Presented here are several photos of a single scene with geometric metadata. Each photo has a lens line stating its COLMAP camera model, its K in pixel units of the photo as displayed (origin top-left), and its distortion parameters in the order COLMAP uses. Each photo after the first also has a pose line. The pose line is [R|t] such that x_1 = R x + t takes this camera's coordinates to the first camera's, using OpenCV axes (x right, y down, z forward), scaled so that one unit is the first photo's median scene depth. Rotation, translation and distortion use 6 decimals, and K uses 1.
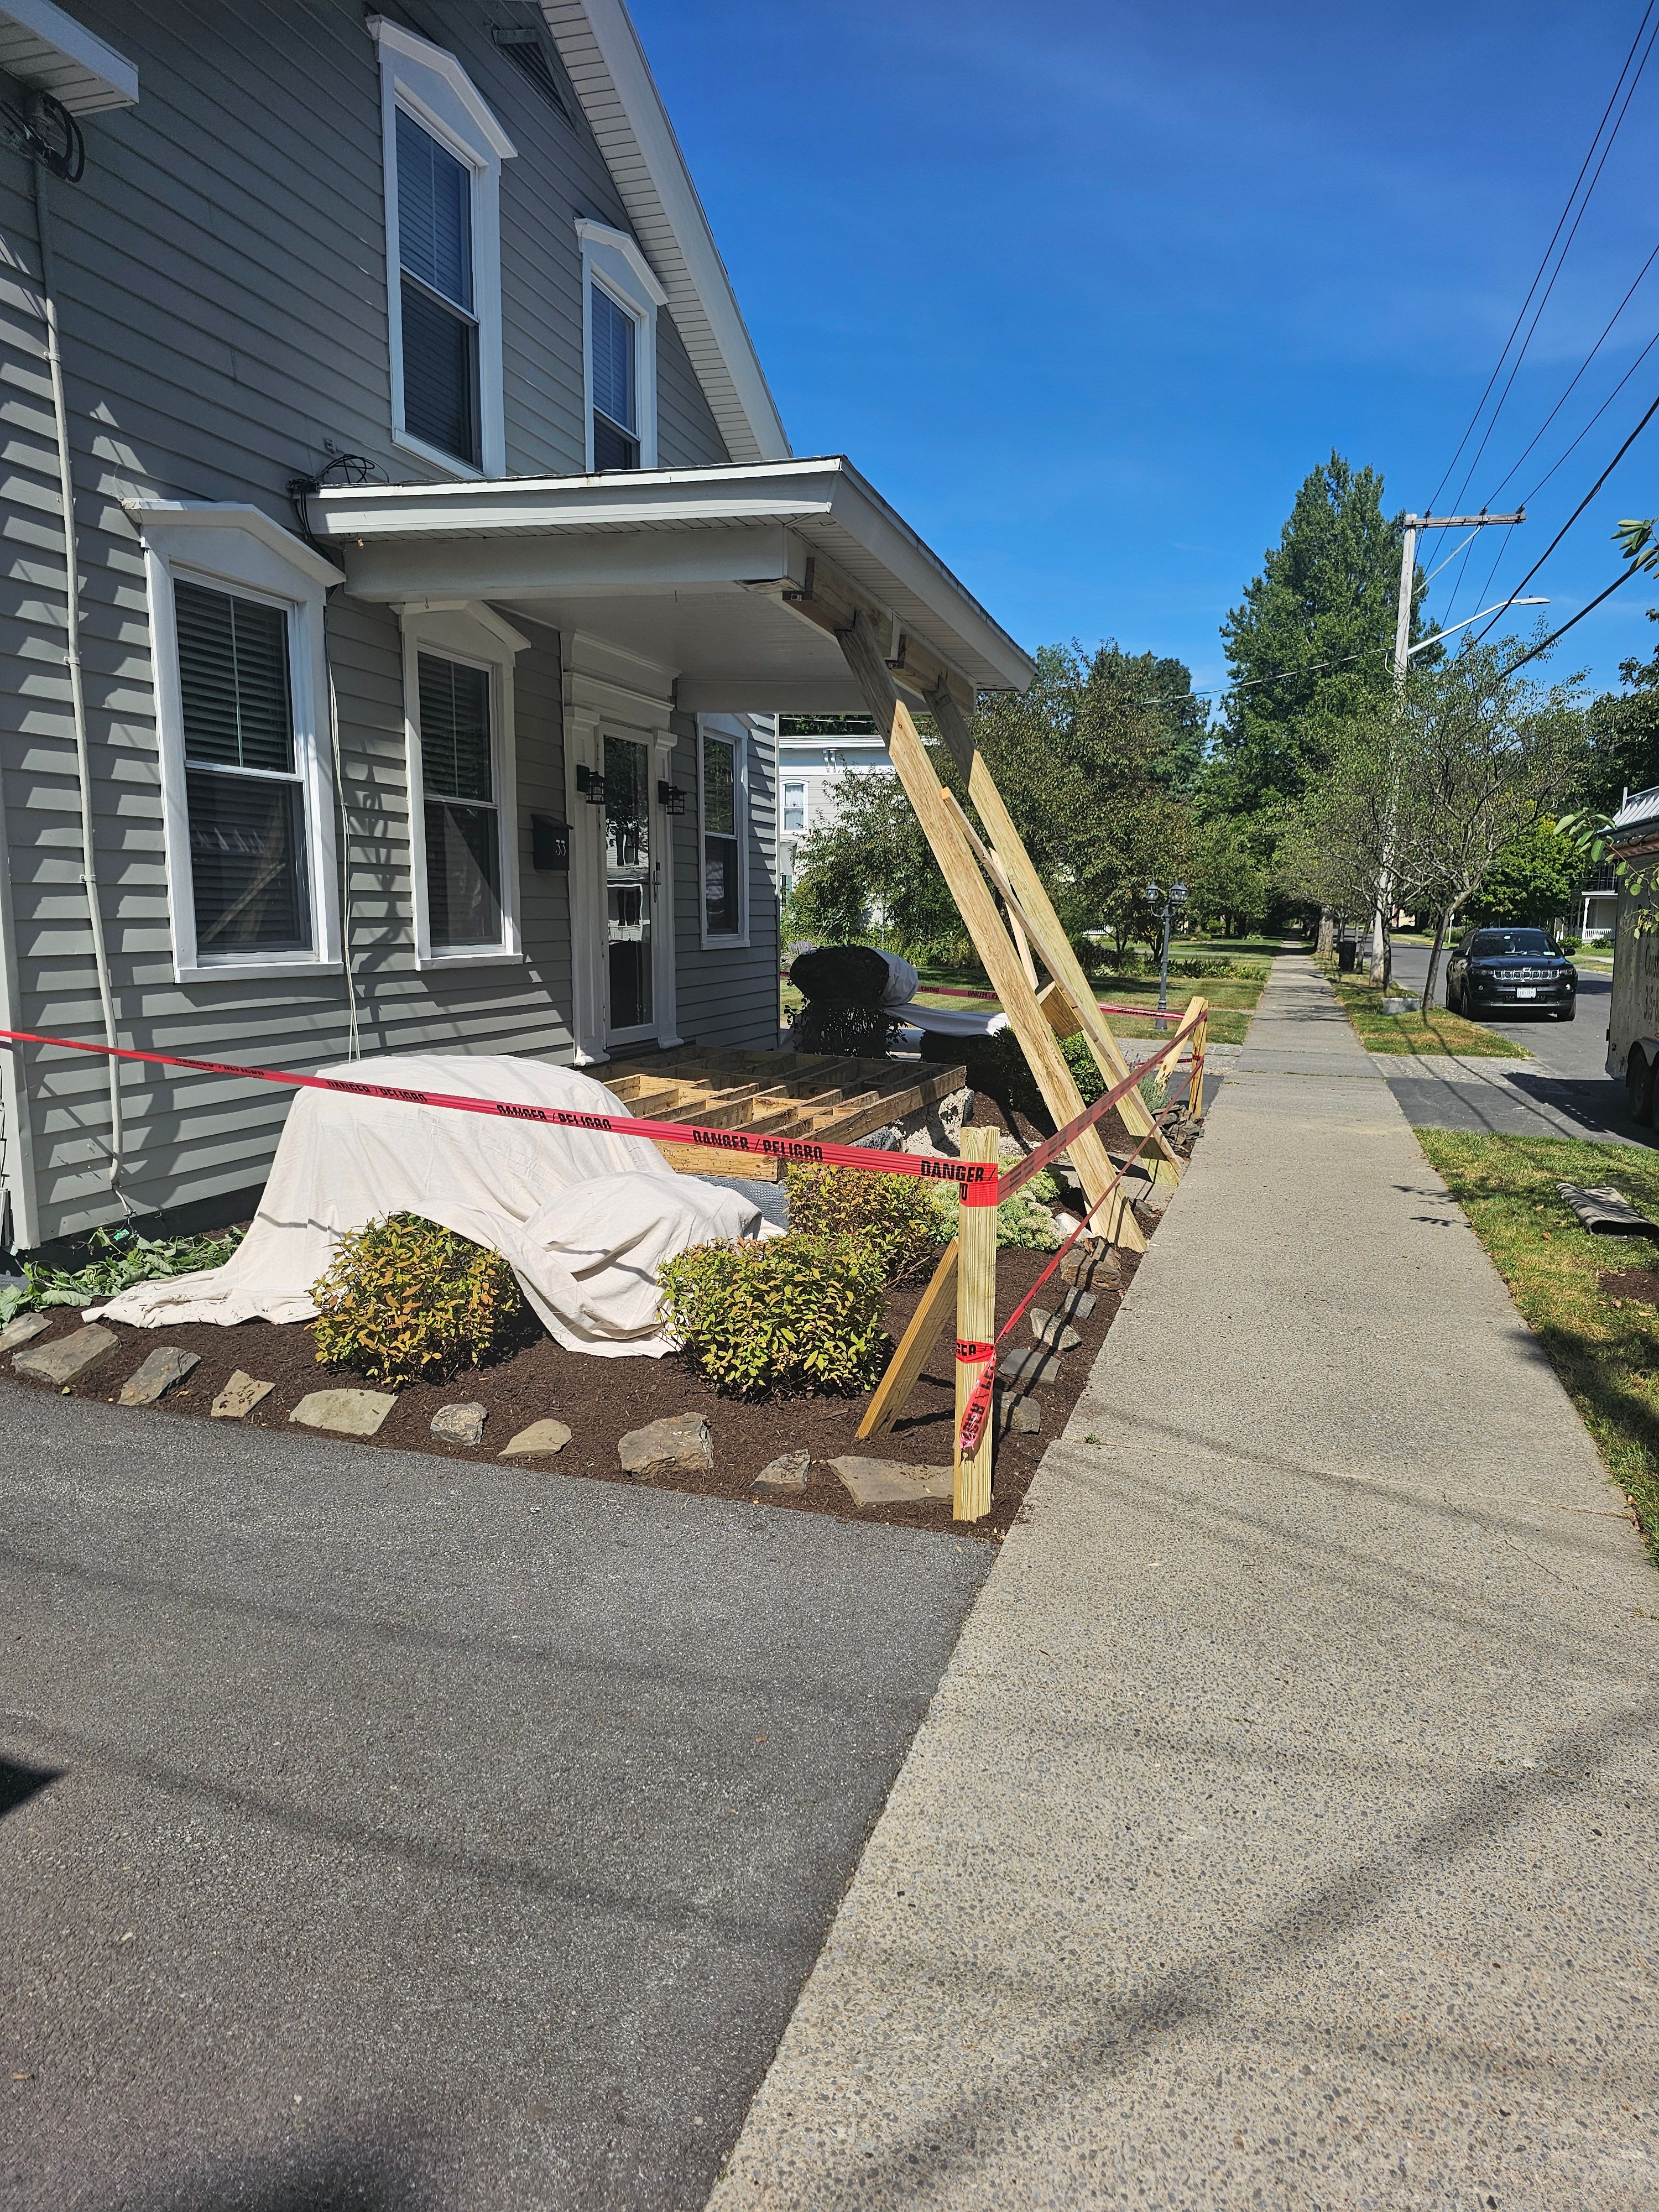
lens RADIAL K [[1461.3, 0, 800.5], [0, 1461.3, 1103.5], [0, 0, 1]] dist [0.078686, -0.095691]
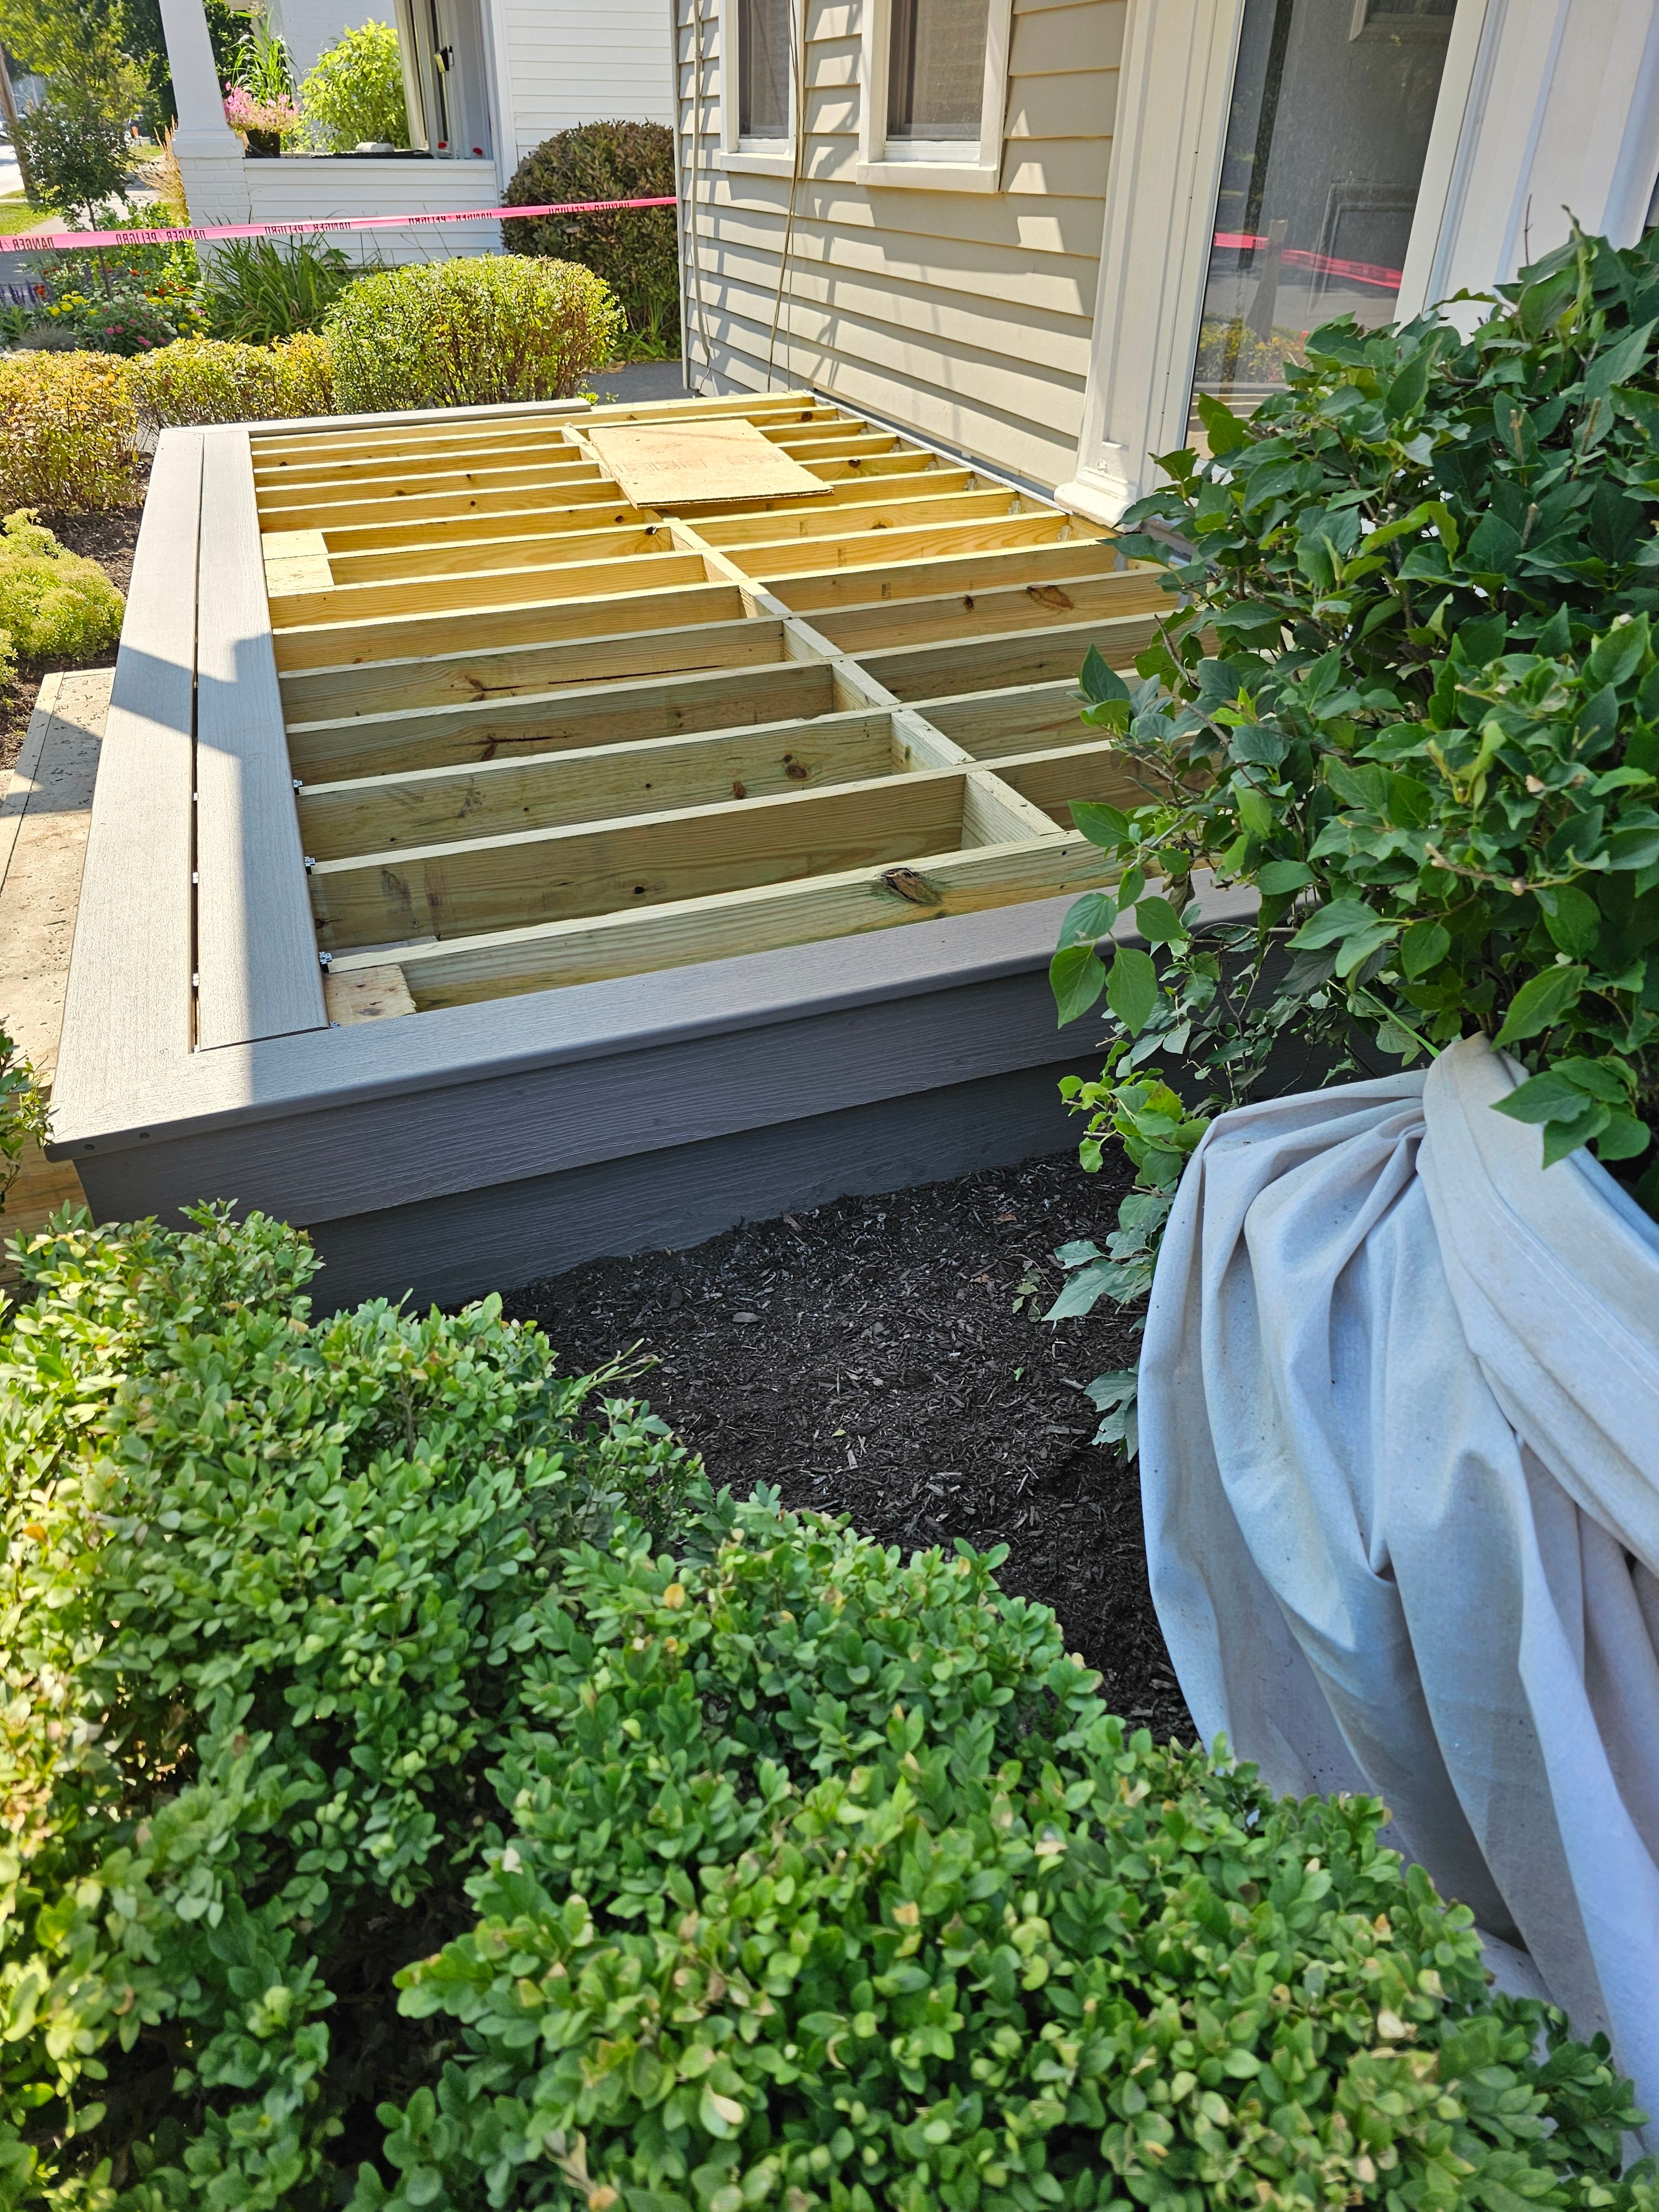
lens RADIAL K [[1521.8, 0, 809.5], [0, 1521.8, 1092.6], [0, 0, 1]] dist [0.054747, -0.061041]
pose [[-0.805857, 0.308613, -0.505324, 0.213564], [-0.081464, 0.787527, 0.610873, -0.187641], [0.586480, 0.533442, -0.609493, 1.620677]]
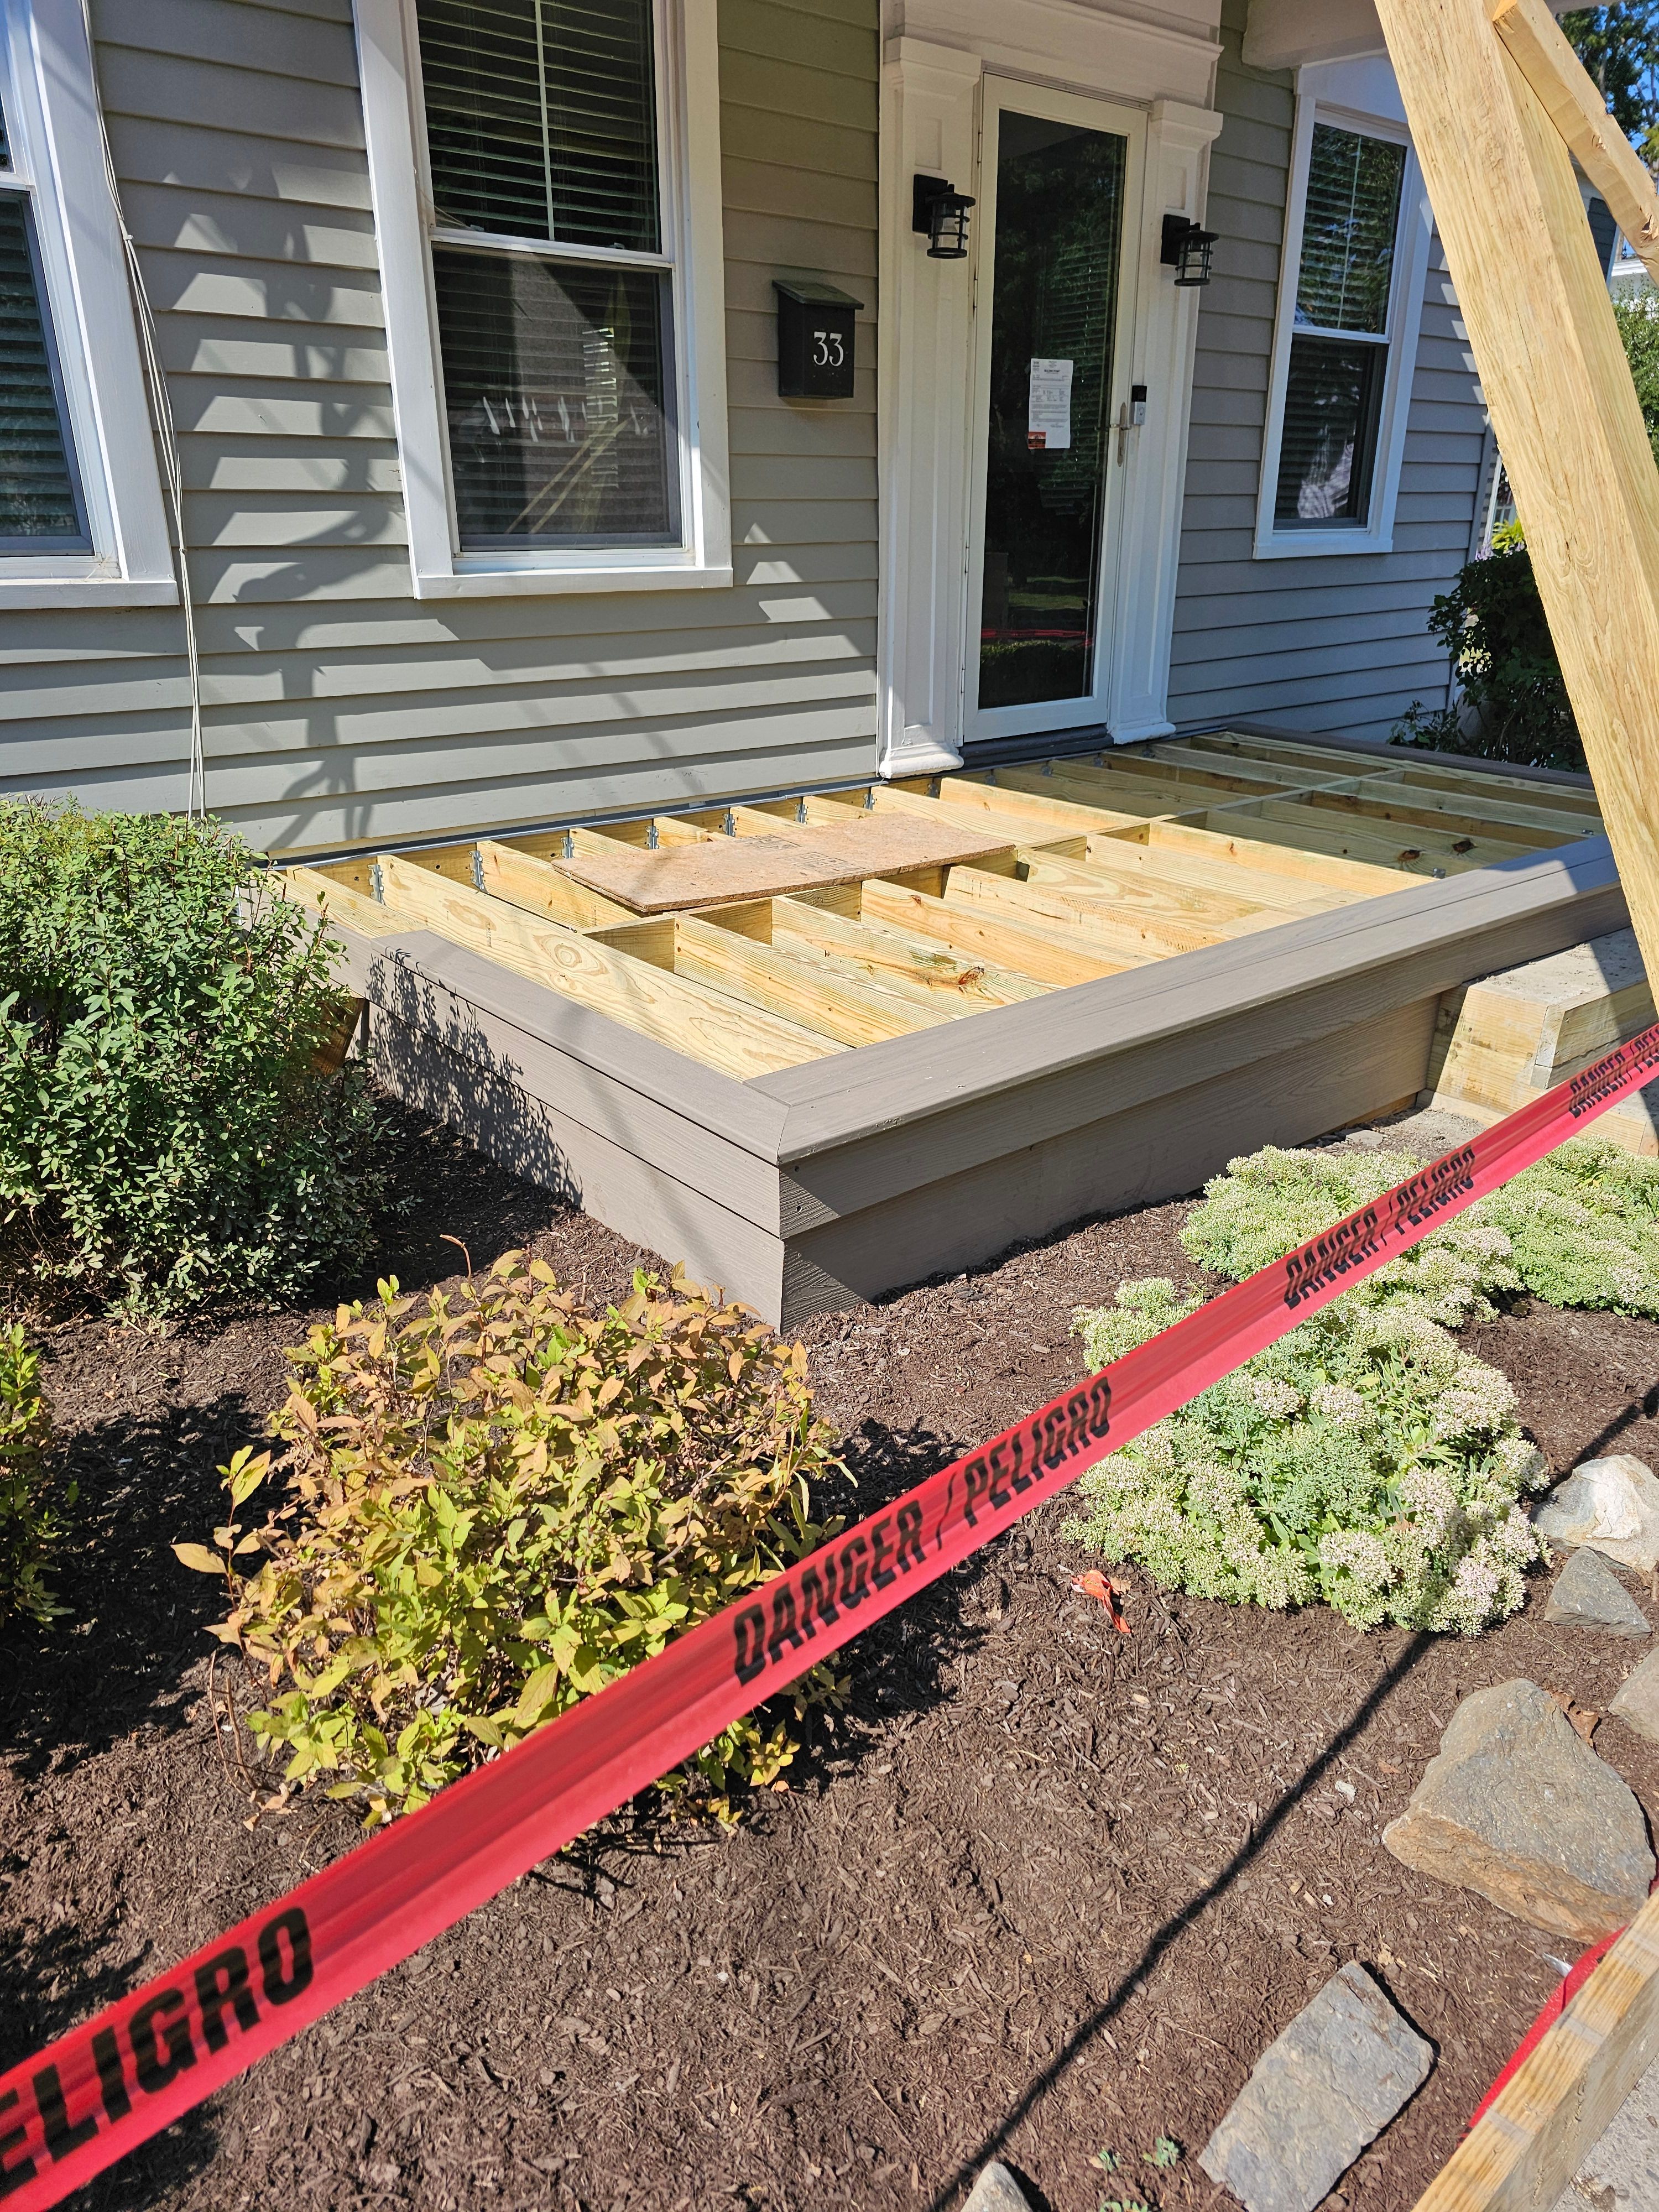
lens RADIAL K [[1499.9, 0, 806.5], [0, 1499.9, 1106.6], [0, 0, 1]] dist [0.054588, -0.049422]
pose [[0.847658, 0.198819, -0.491881, 0.171012], [-0.069944, 0.960914, 0.267867, -0.071330], [0.525912, -0.192656, 0.828432, 0.590190]]
